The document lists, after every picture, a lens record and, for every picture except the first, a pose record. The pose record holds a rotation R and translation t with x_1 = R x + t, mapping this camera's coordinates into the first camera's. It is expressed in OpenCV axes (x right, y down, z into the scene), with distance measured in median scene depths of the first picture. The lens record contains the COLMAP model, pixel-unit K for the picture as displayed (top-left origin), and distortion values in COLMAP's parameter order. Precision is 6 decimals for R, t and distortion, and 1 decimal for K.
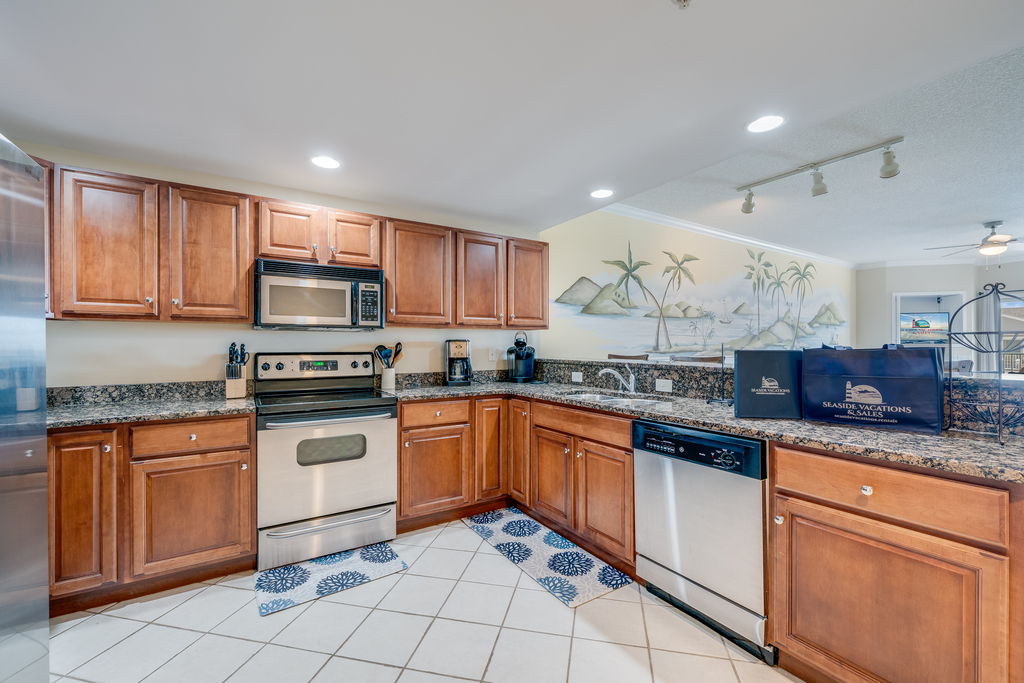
lens RADIAL K [[408.9, 0, 506.0], [0, 408.9, 344.6], [0, 0, 1]] dist [-0.001631, 0.000355]
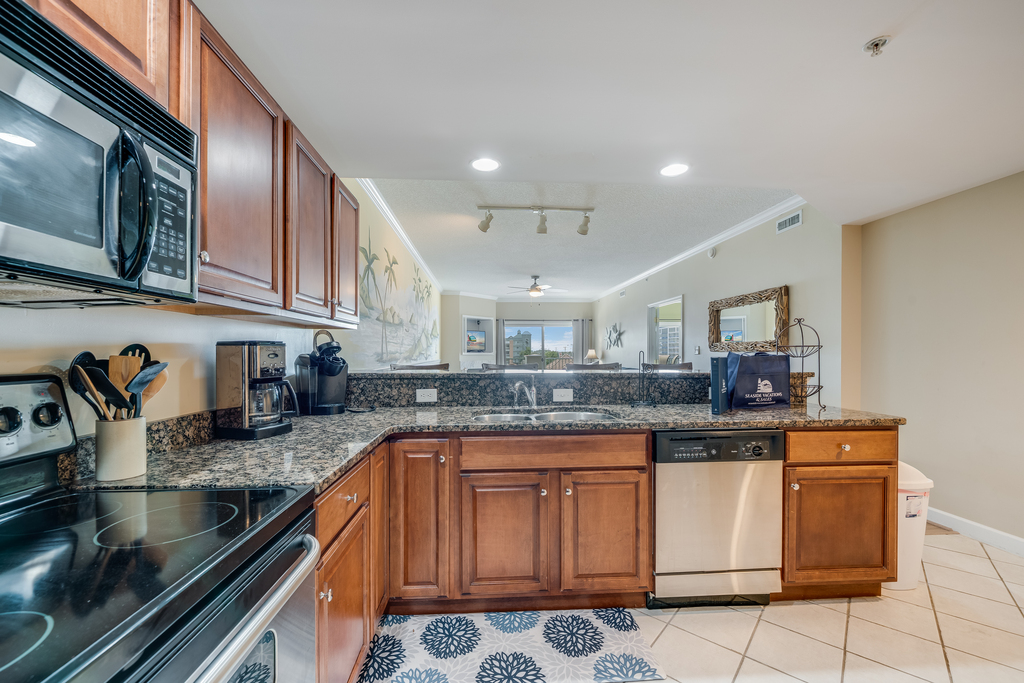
lens RADIAL K [[408.9, 0, 505.0], [0, 408.9, 354.4], [0, 0, 1]] dist [-0.001631, 0.000355]
pose [[0.489756, -0.000842, 0.871859, -0.532400], [-0.002424, 0.999994, 0.002328, 0.003219], [-0.871856, -0.003253, 0.489751, 0.674913]]
